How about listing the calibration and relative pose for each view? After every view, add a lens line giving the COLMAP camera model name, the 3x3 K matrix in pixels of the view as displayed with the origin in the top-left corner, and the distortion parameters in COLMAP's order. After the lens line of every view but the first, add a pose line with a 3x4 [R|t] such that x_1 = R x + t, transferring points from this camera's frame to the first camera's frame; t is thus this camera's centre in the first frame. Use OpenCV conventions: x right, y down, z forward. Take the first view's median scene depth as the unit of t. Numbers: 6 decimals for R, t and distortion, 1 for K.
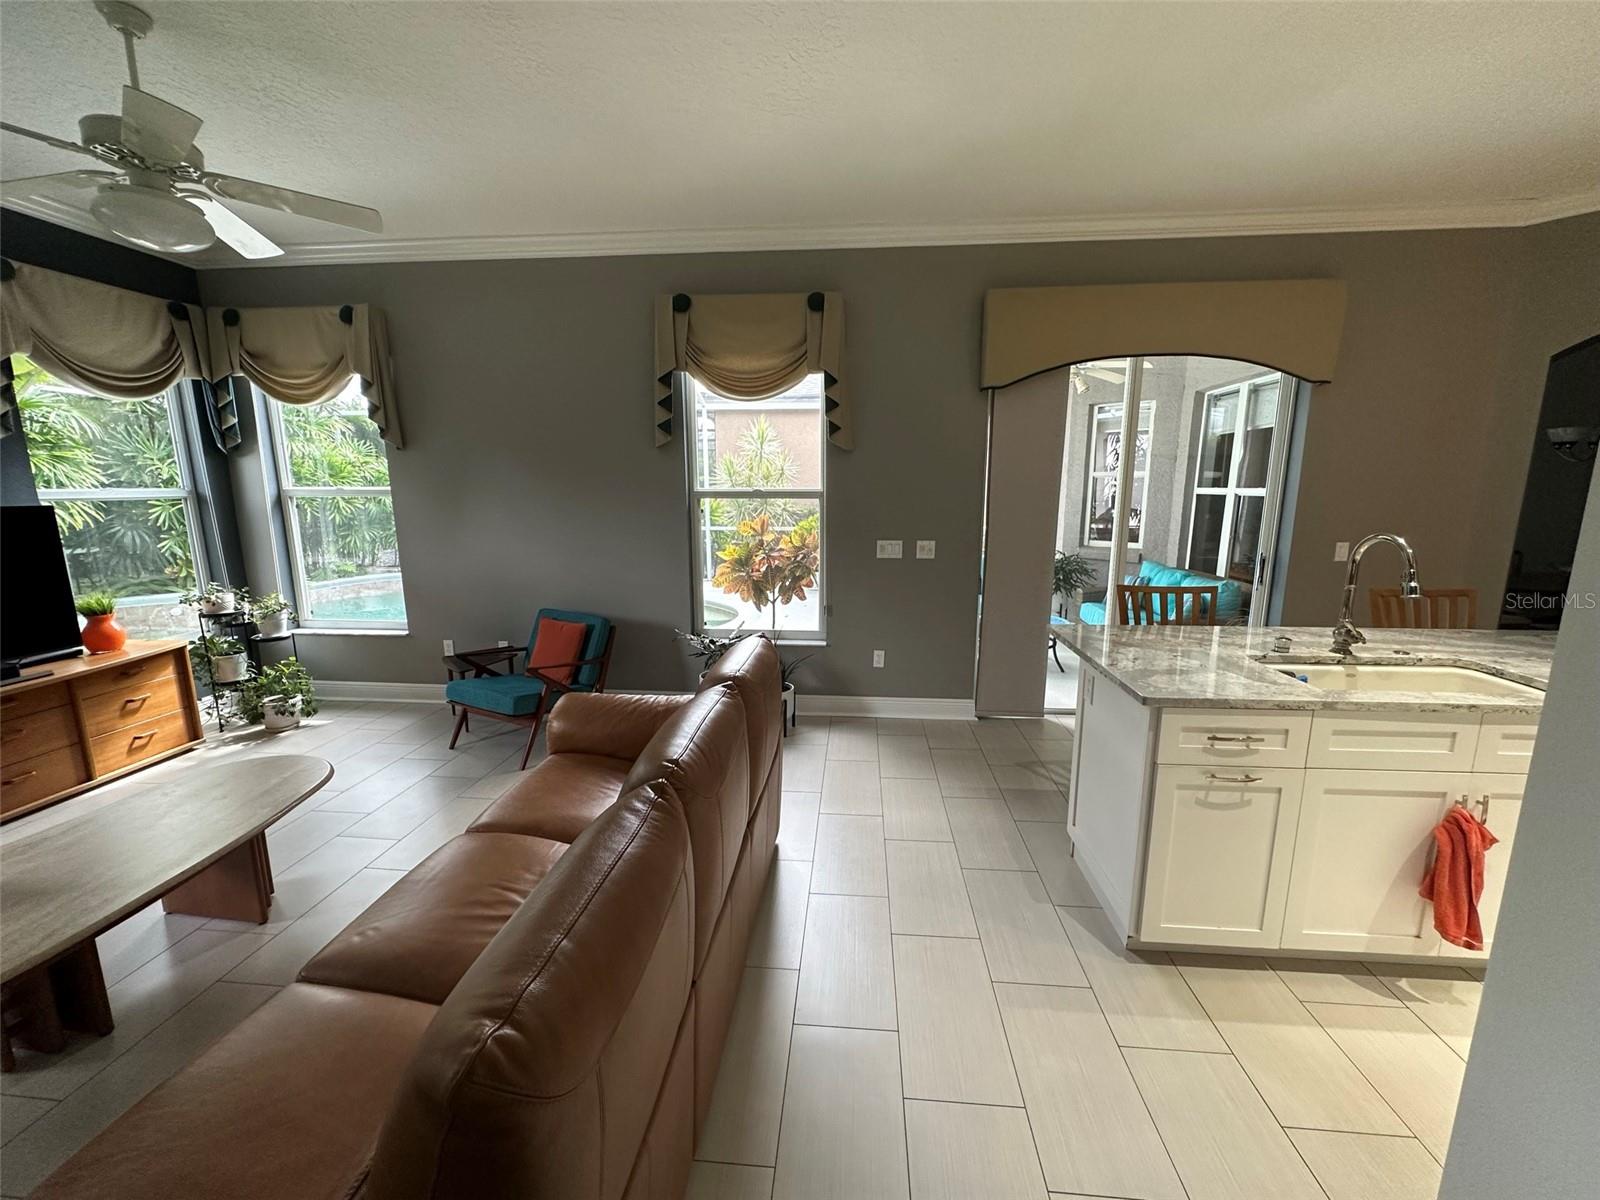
lens RADIAL K [[636.7, 0, 795.1], [0, 636.7, 601.4], [0, 0, 1]] dist [-0.002007, 0.000273]
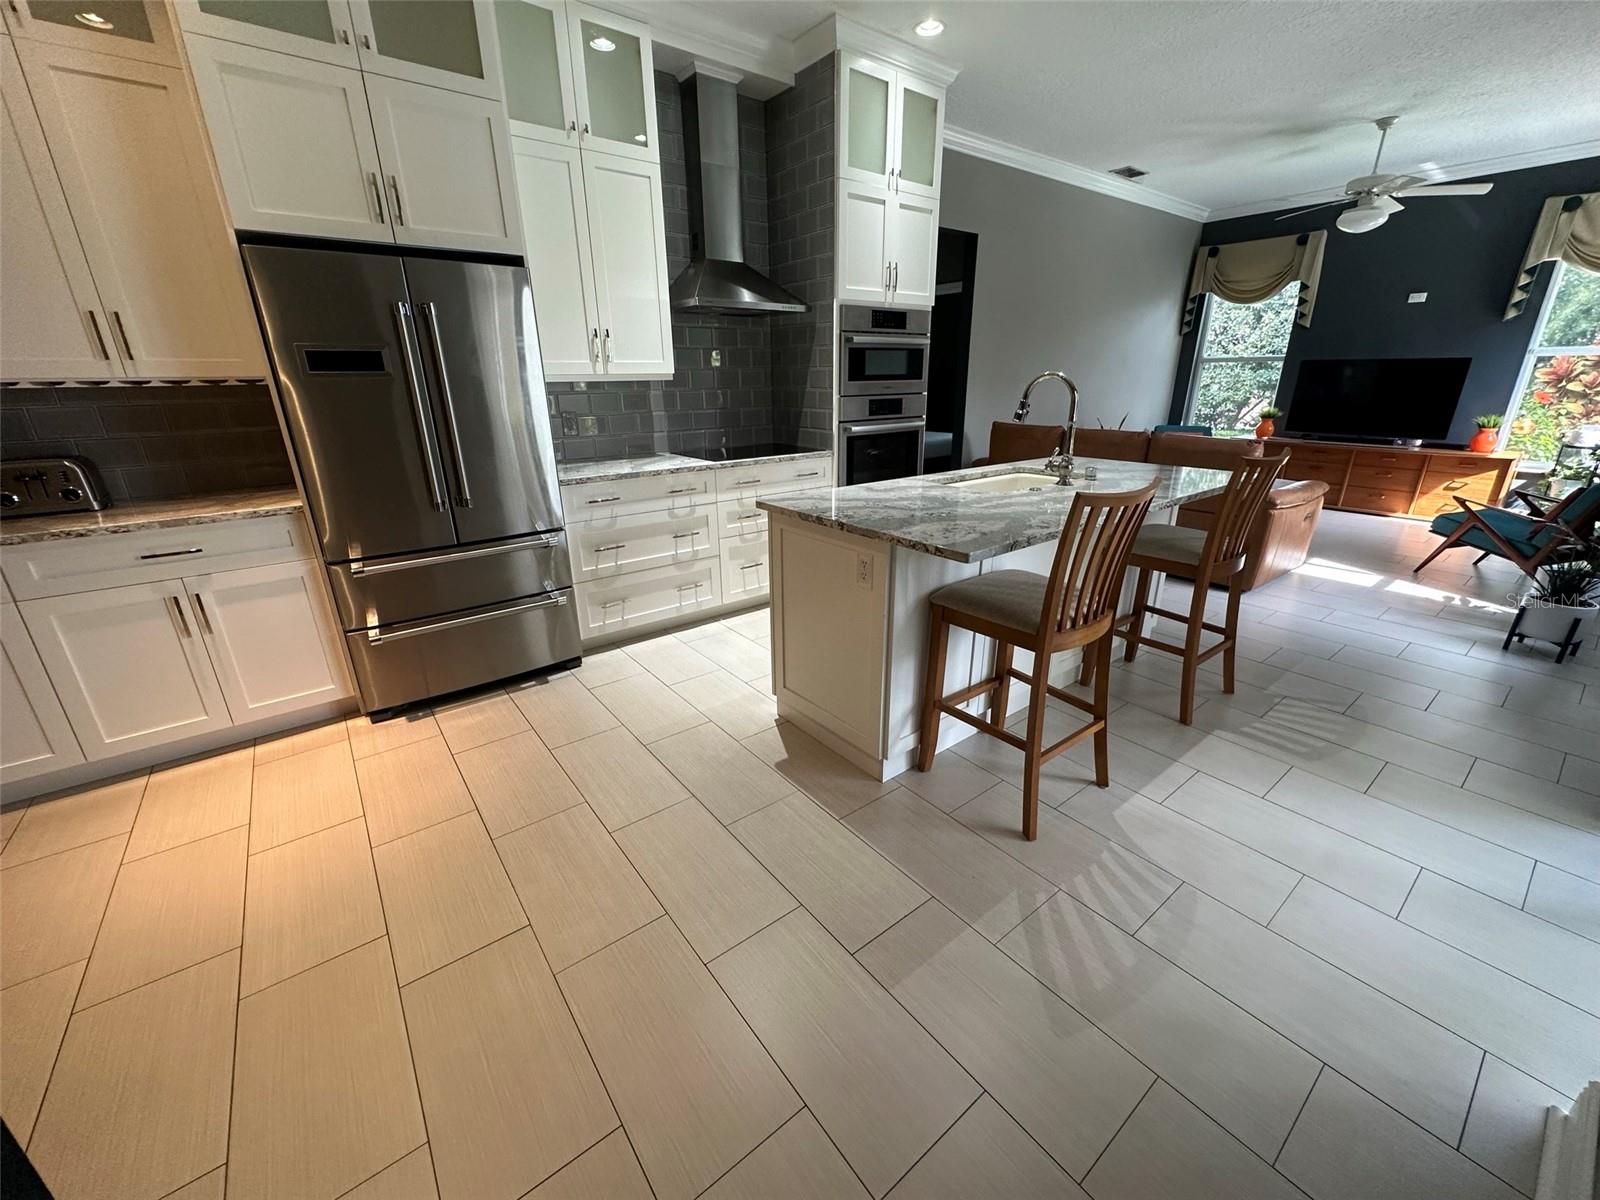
lens RADIAL K [[636.7, 0, 797.3], [0, 636.7, 599.2], [0, 0, 1]] dist [-0.002007, 0.000273]
pose [[-0.738549, 0.235246, -0.631826, 1.212256], [-0.109262, 0.882998, 0.456482, -0.127228], [0.665287, 0.406169, -0.626434, 0.905448]]
